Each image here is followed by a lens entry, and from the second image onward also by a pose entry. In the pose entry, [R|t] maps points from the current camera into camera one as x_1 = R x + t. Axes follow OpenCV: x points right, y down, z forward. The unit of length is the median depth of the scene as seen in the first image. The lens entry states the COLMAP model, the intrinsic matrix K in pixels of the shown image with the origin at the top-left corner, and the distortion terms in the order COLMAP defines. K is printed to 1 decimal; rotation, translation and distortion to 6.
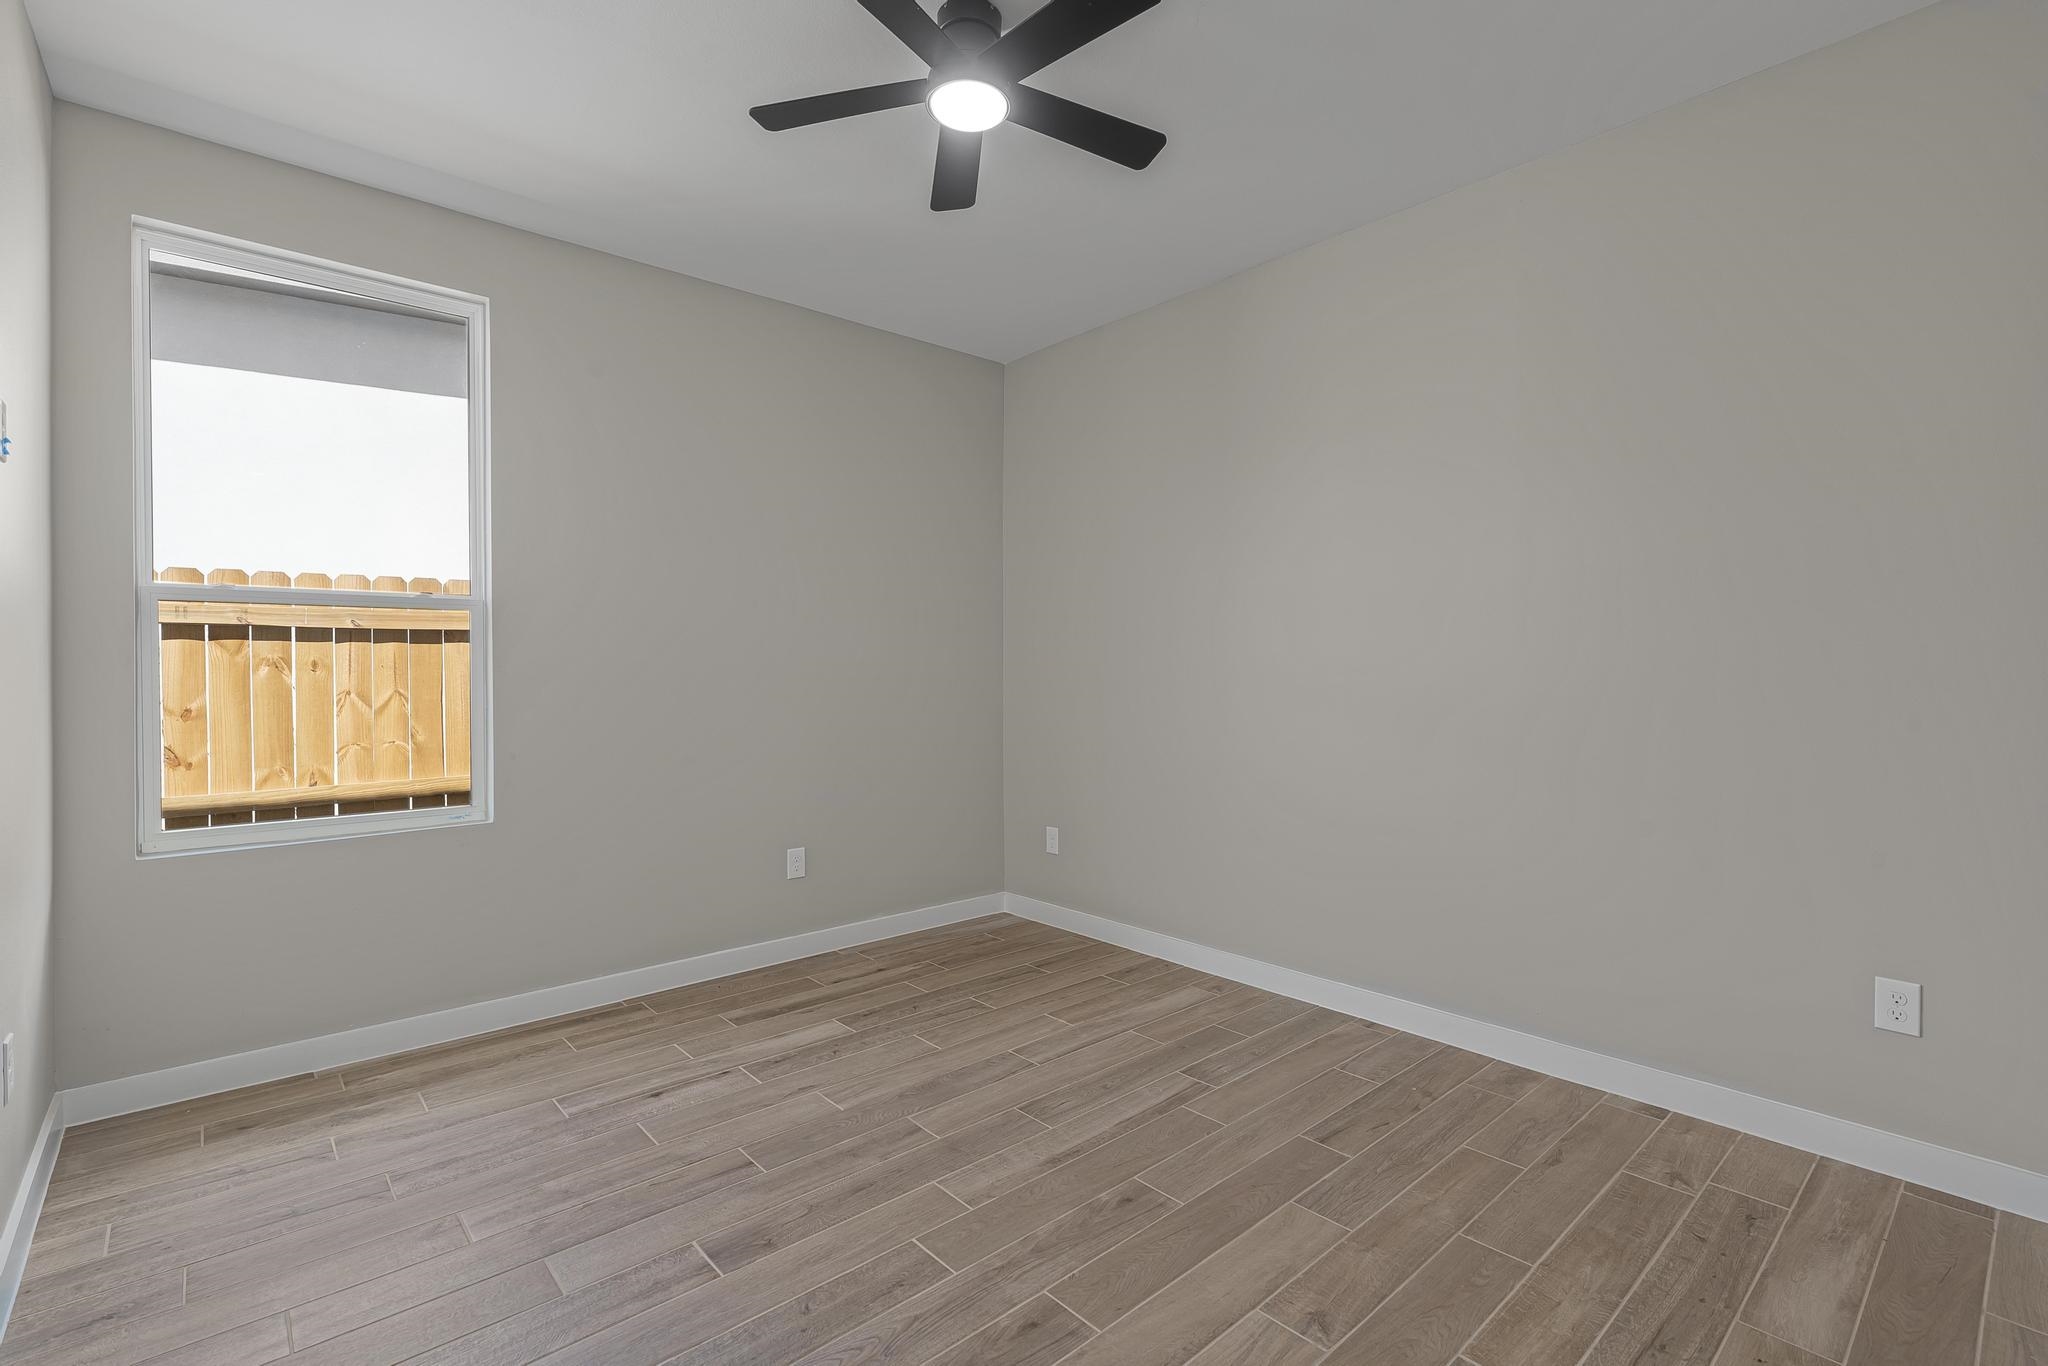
lens RADIAL K [[926.6, 0, 1024.2], [0, 926.6, 647.9], [0, 0, 1]] dist [0.000609, 0.000110]
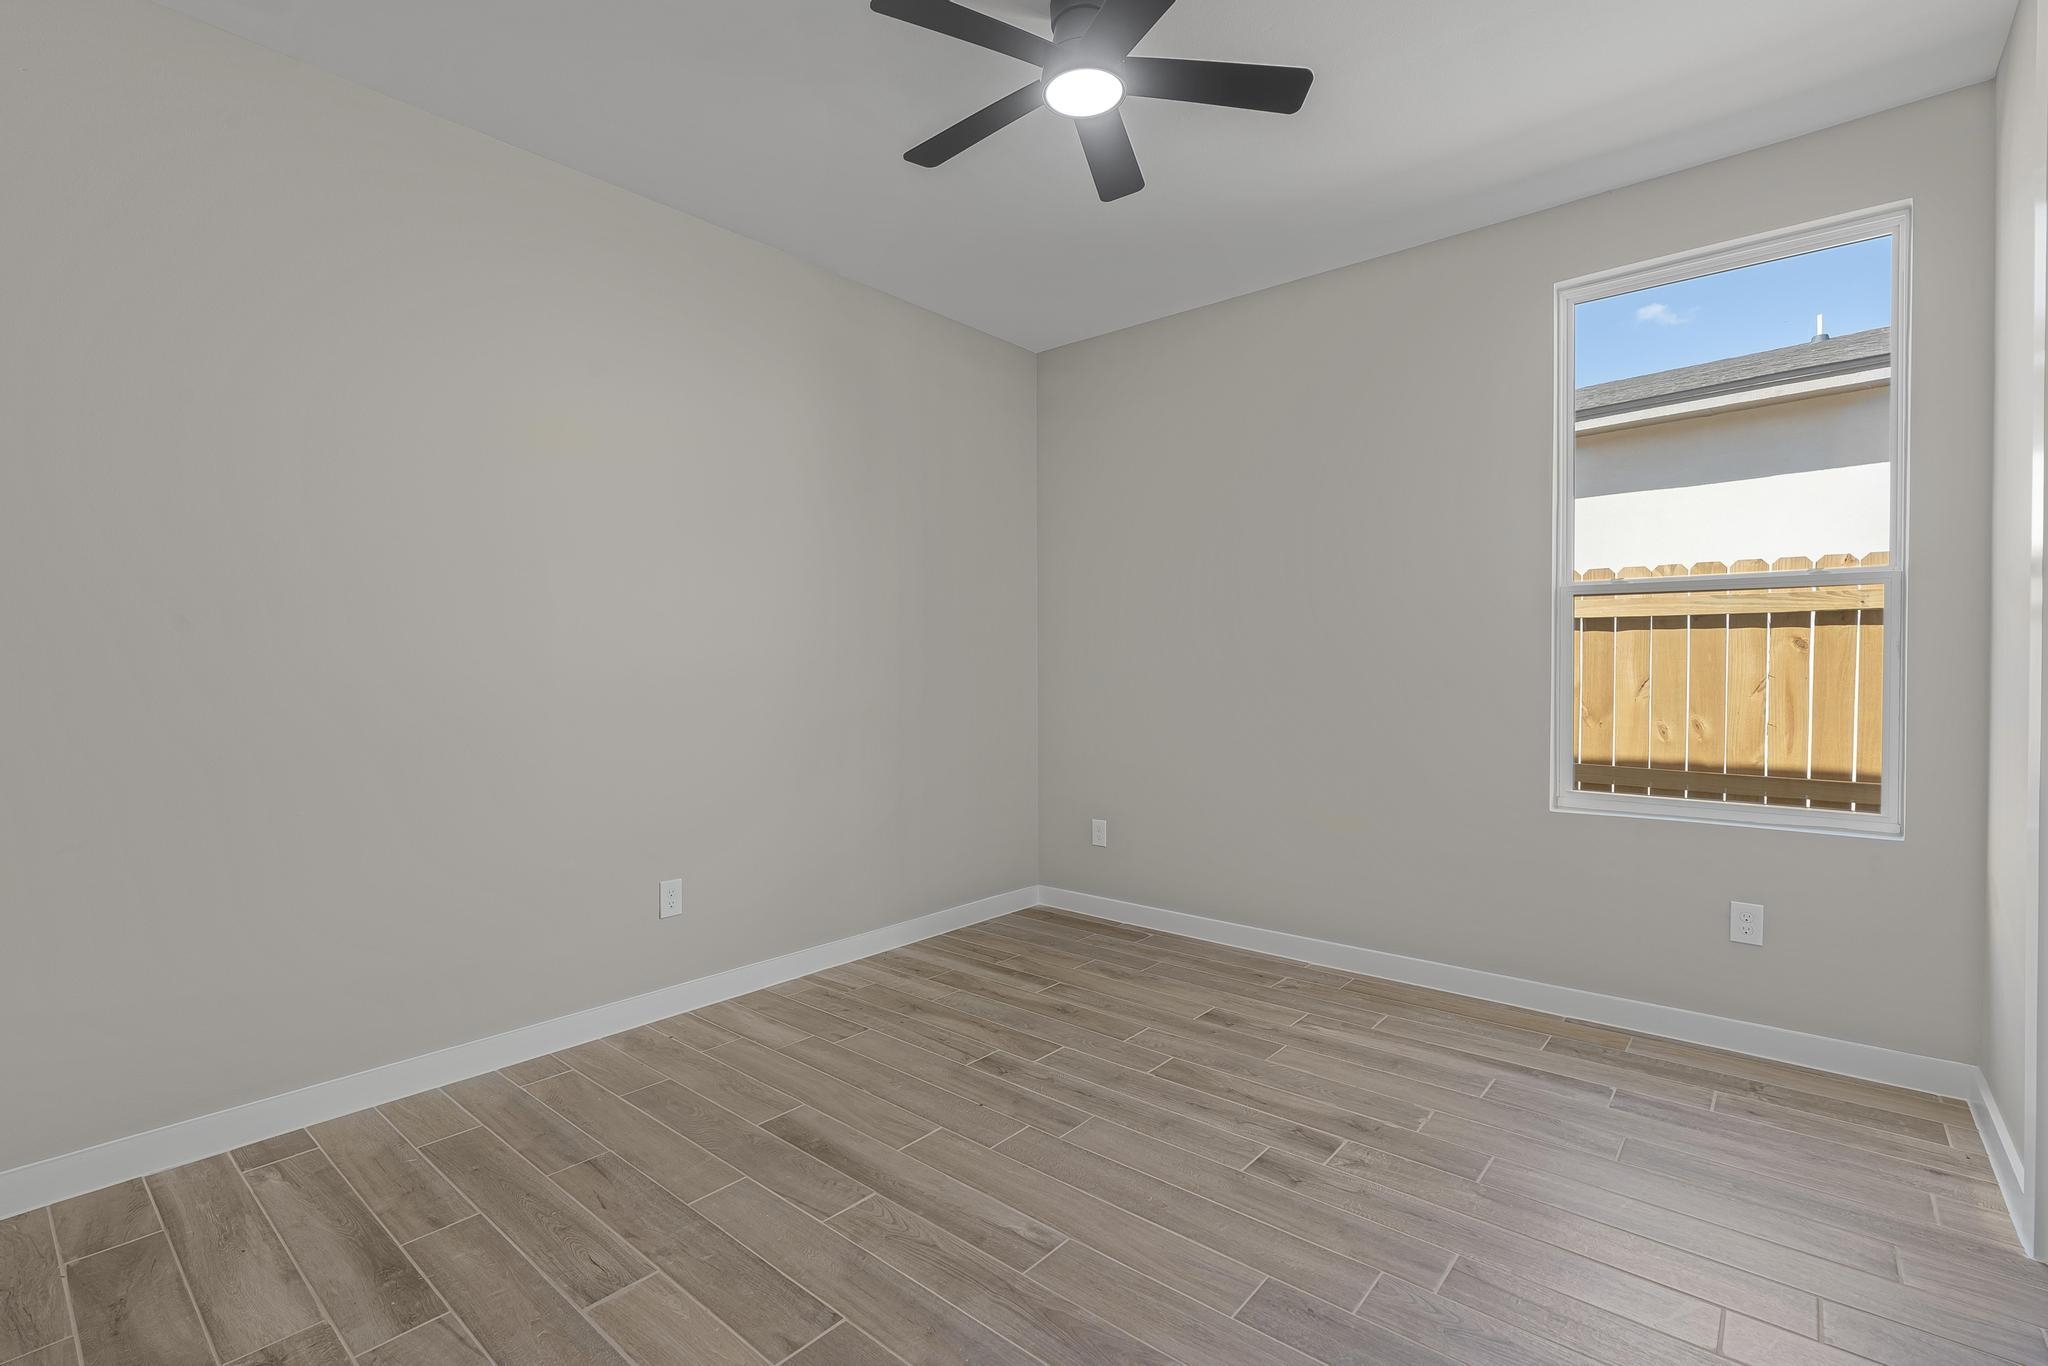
lens RADIAL K [[916.5, 0, 1024.0], [0, 916.5, 683.0], [0, 0, 1]] dist [0.001686, 0.000288]
pose [[0.141191, 0.025477, -0.989655, 0.129951], [0.027016, 0.999197, 0.029577, 0.002882], [0.989614, -0.030913, 0.140389, 0.107160]]
